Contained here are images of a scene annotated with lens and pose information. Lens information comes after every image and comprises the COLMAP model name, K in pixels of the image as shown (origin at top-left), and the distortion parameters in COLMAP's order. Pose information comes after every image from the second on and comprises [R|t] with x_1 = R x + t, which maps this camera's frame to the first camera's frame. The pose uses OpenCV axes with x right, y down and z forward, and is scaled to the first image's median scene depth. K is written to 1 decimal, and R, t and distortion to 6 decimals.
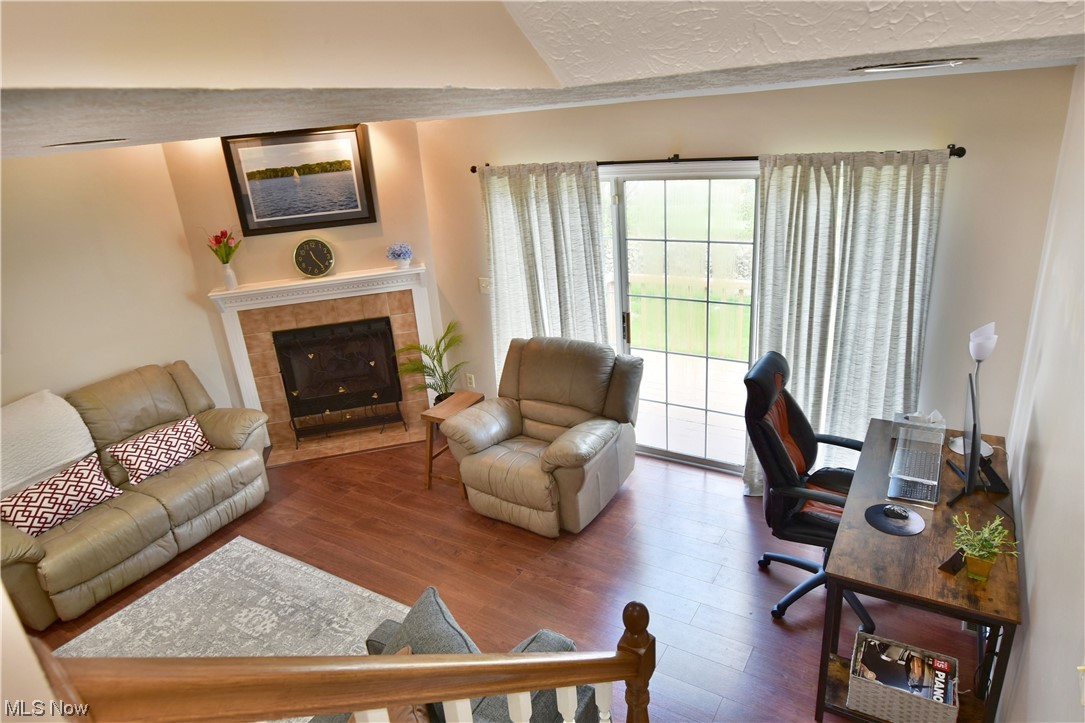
lens RADIAL K [[662.3, 0, 542.1], [0, 662.3, 365.9], [0, 0, 1]] dist [-0.015097, -0.001494]
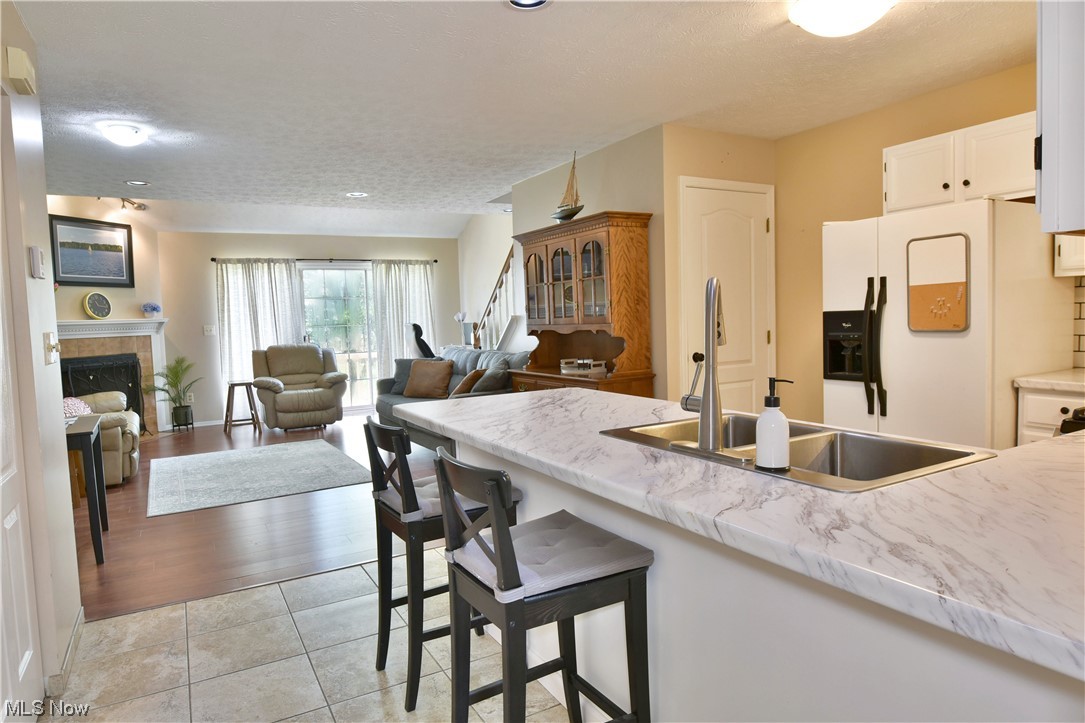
lens RADIAL K [[662.3, 0, 540.3], [0, 662.3, 360.4], [0, 0, 1]] dist [-0.015097, -0.001494]
pose [[0.480919, 0.001719, 0.876763, -1.146355], [0.308599, 0.935676, -0.171106, 0.490790], [-0.820660, 0.352857, 0.449454, -0.384344]]
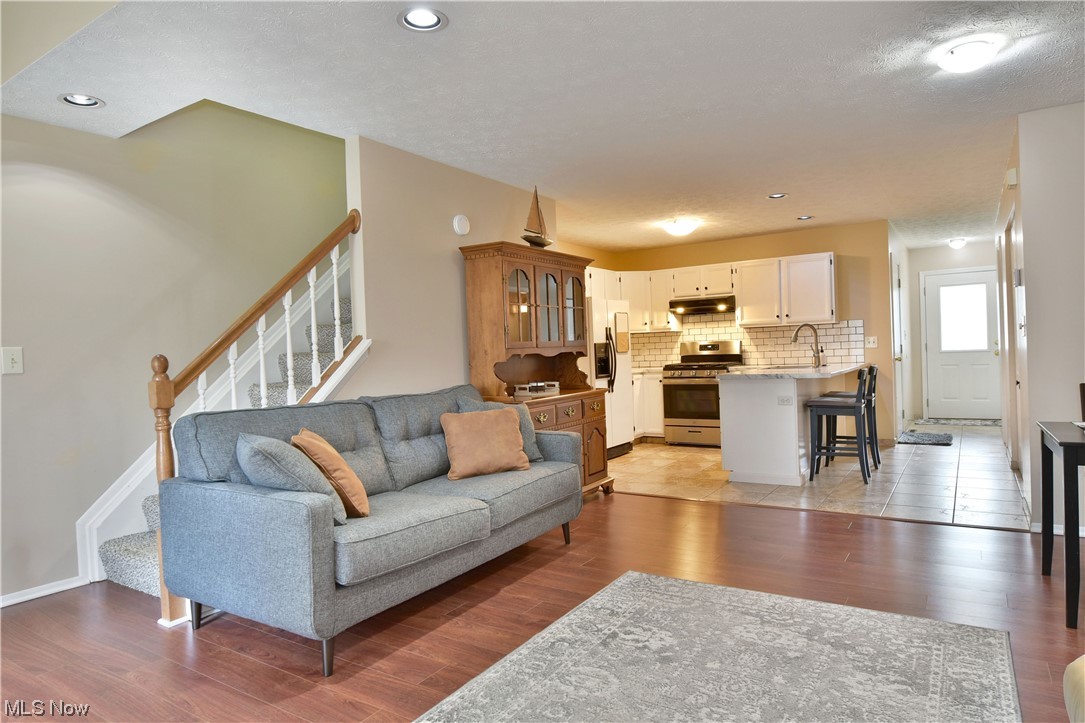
lens RADIAL K [[662.3, 0, 543.8], [0, 662.3, 361.4], [0, 0, 1]] dist [-0.015097, -0.001494]
pose [[-0.993313, 0.113592, 0.020622, -0.300185], [0.113253, 0.924081, 0.365032, -0.052493], [0.022409, 0.364927, -0.930766, 0.924745]]
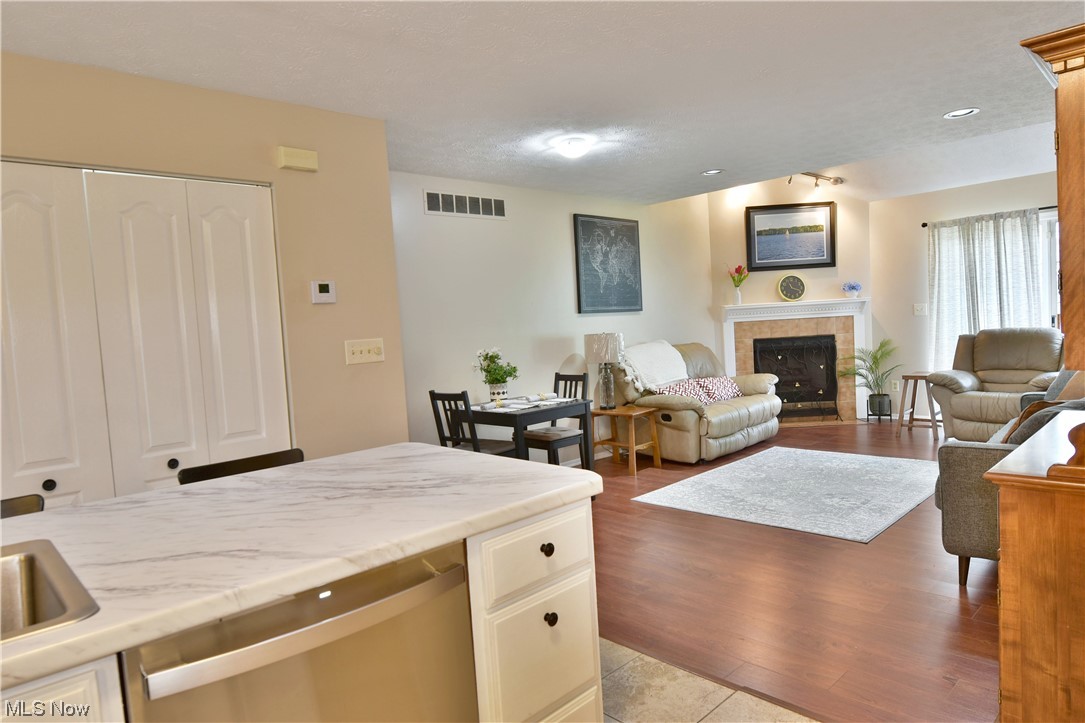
lens RADIAL K [[662.3, 0, 540.4], [0, 662.3, 364.4], [0, 0, 1]] dist [-0.015097, -0.001494]
pose [[0.968415, 0.038070, -0.246419, -0.525126], [-0.105767, 0.957679, -0.267703, 0.456022], [0.225799, 0.285311, 0.931457, -0.447573]]
